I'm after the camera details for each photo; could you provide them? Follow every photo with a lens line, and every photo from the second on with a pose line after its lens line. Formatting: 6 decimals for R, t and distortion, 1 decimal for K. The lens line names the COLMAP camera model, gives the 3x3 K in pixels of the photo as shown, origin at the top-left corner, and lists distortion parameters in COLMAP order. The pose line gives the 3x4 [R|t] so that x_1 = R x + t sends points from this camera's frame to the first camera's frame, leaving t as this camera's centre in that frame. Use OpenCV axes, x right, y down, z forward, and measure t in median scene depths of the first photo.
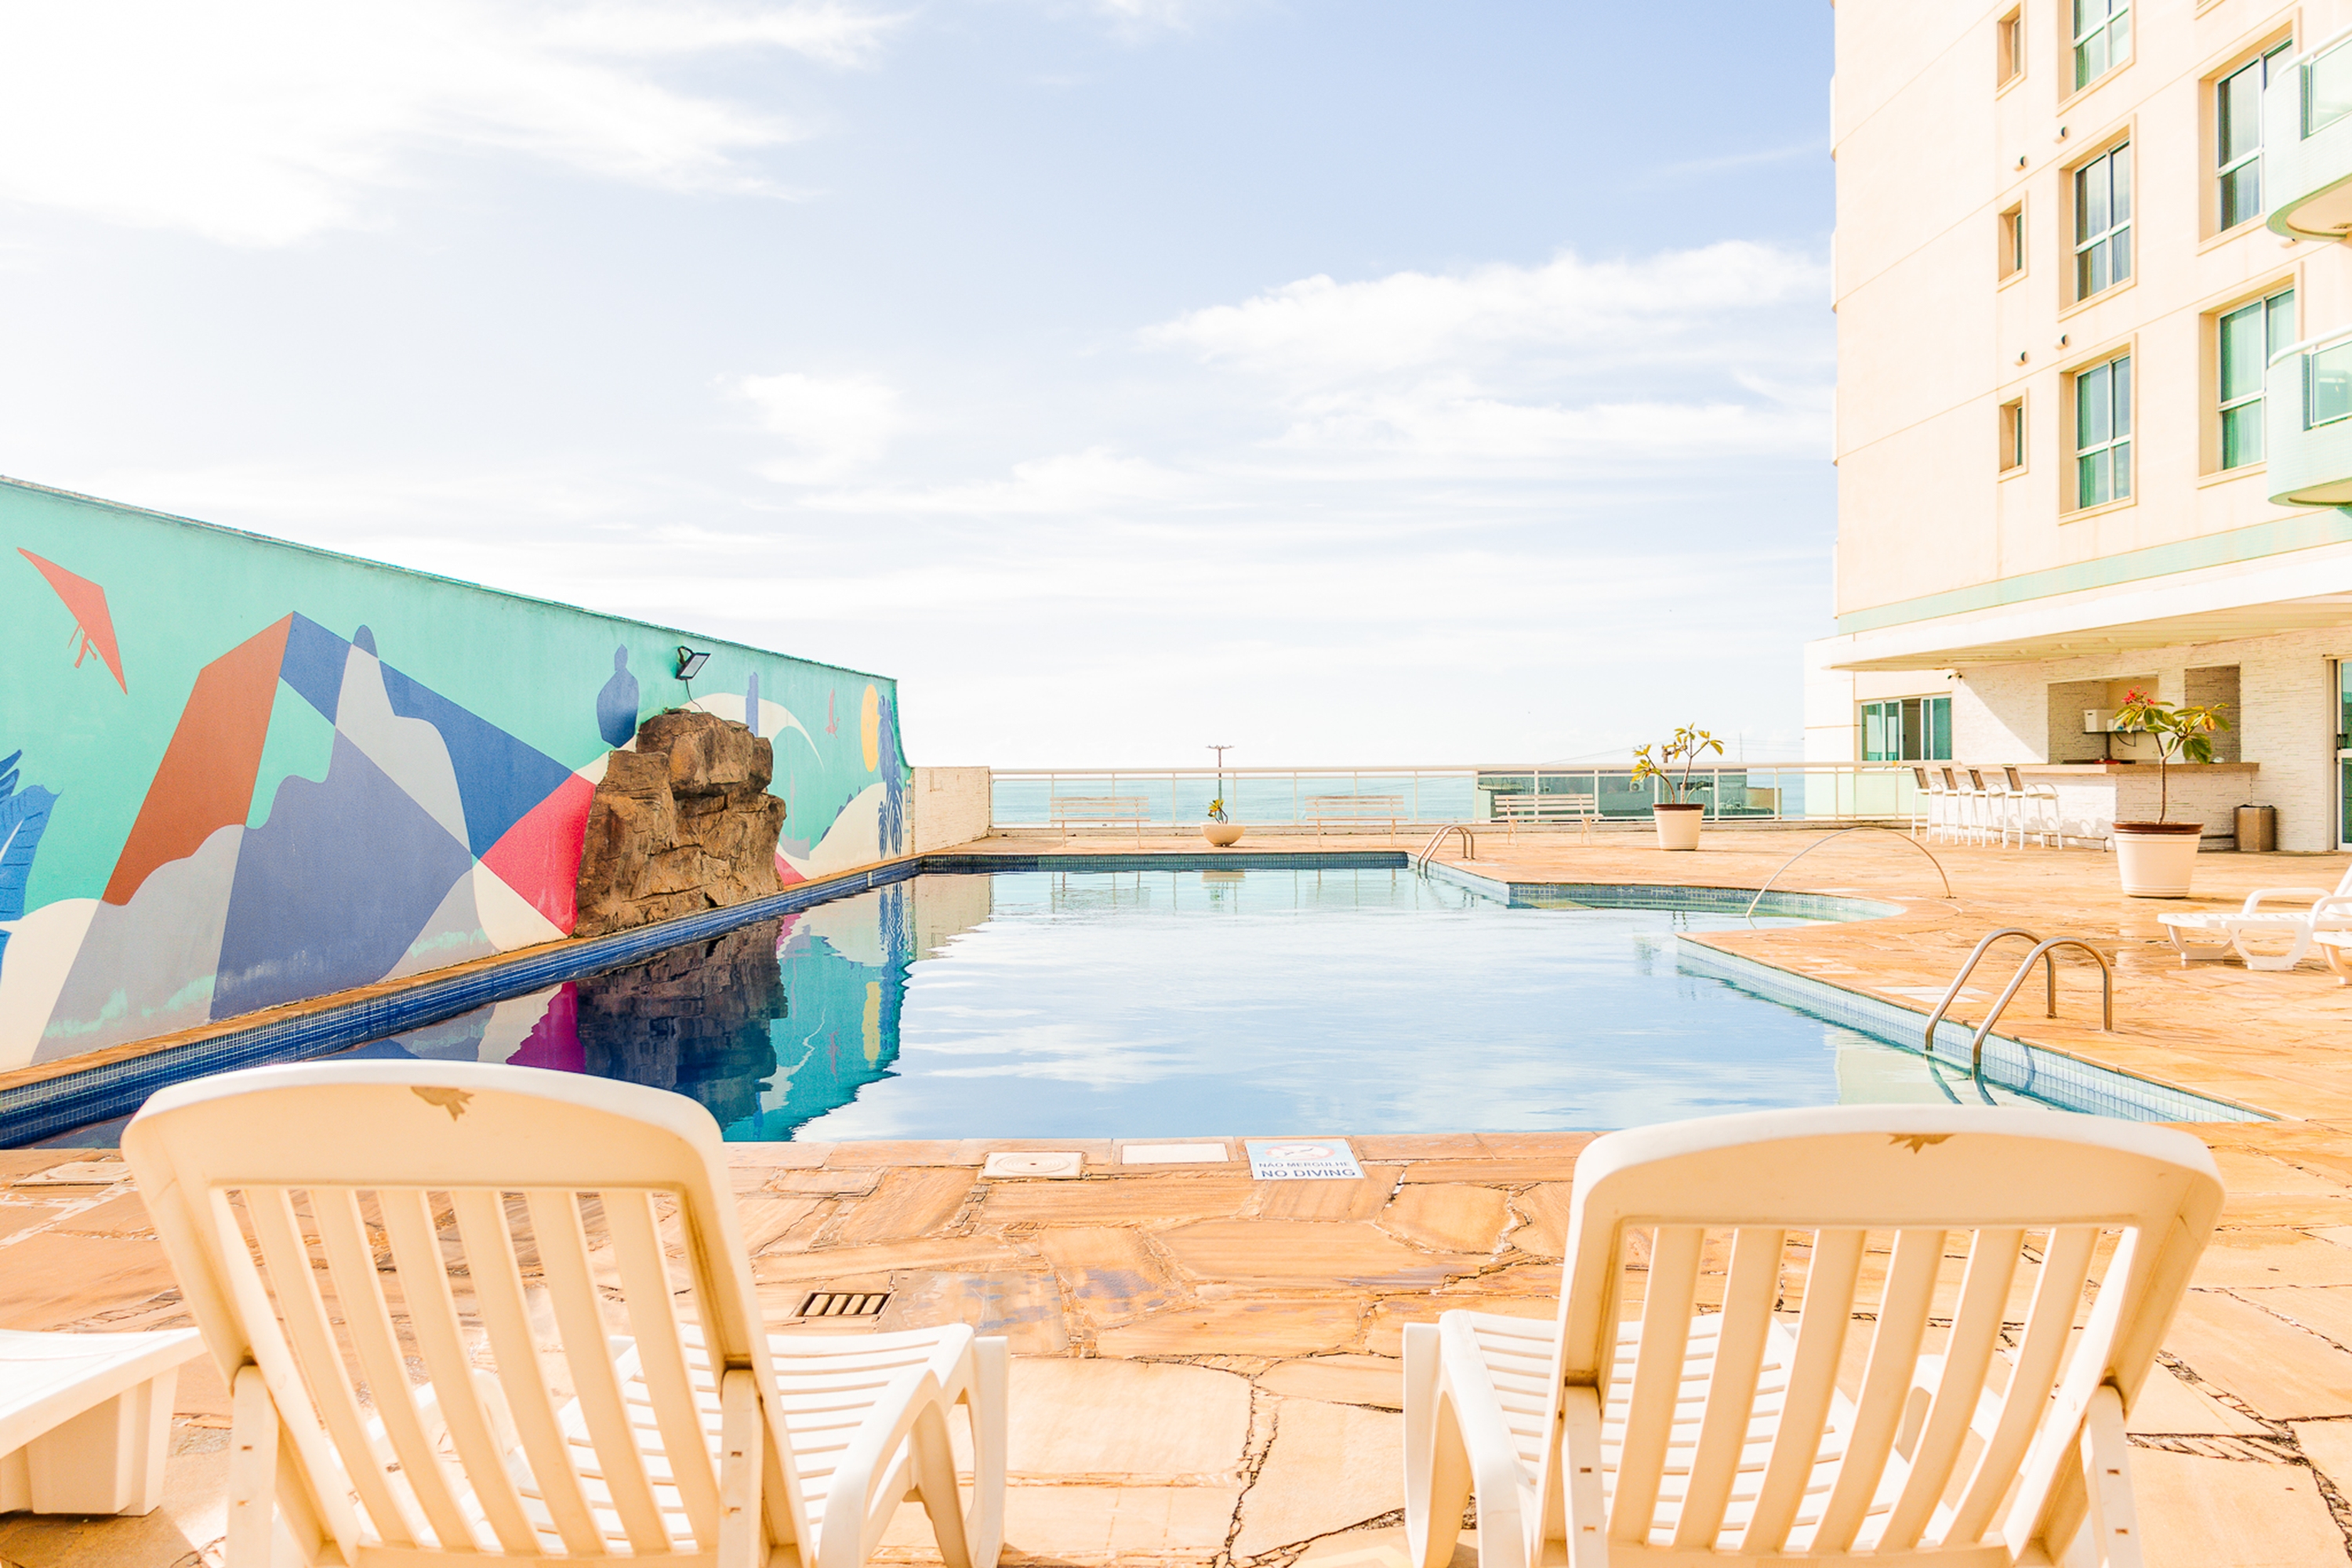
lens RADIAL K [[1913.9, 0, 1174.2], [0, 1913.9, 767.3], [0, 0, 1]] dist [0.008432, 0.003705]
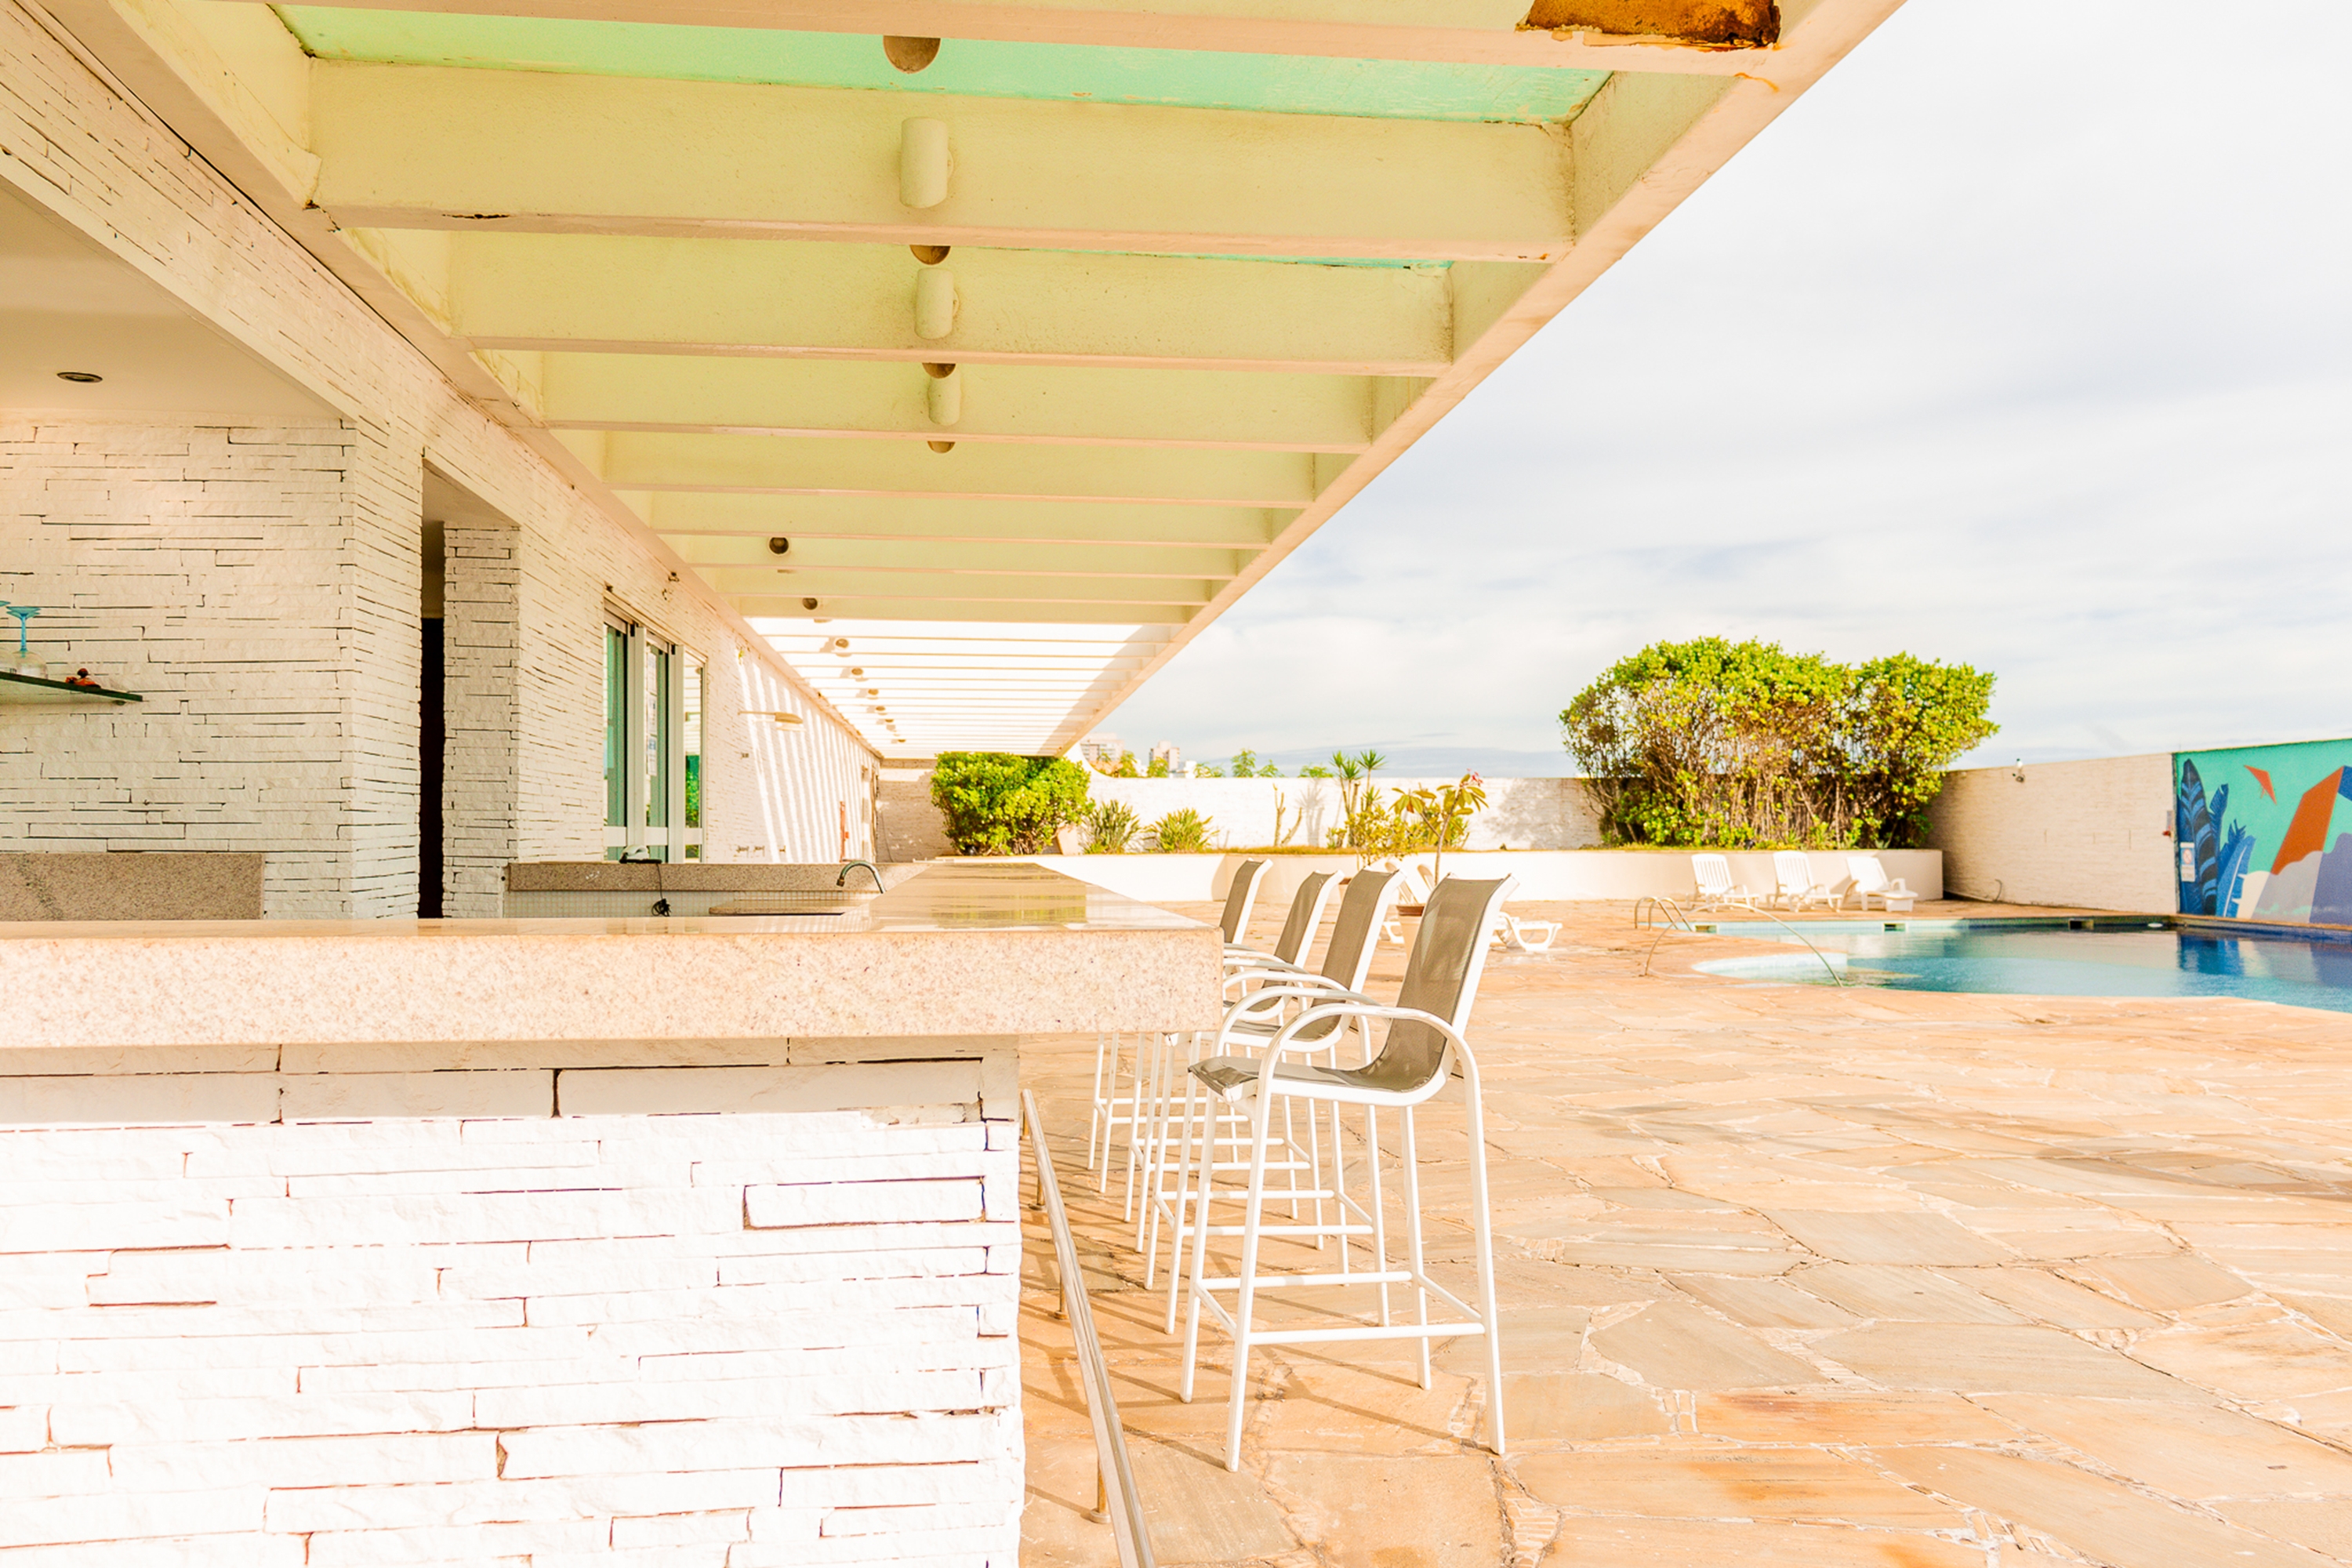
lens RADIAL K [[1913.9, 0, 1174.2], [0, 1913.9, 786.2], [0, 0, 1]] dist [0.008432, 0.003705]
pose [[-0.995918, 0.012528, -0.089387, 0.498674], [0.015063, 0.999501, -0.027750, -0.003652], [0.088995, -0.028984, -0.995610, 1.326366]]
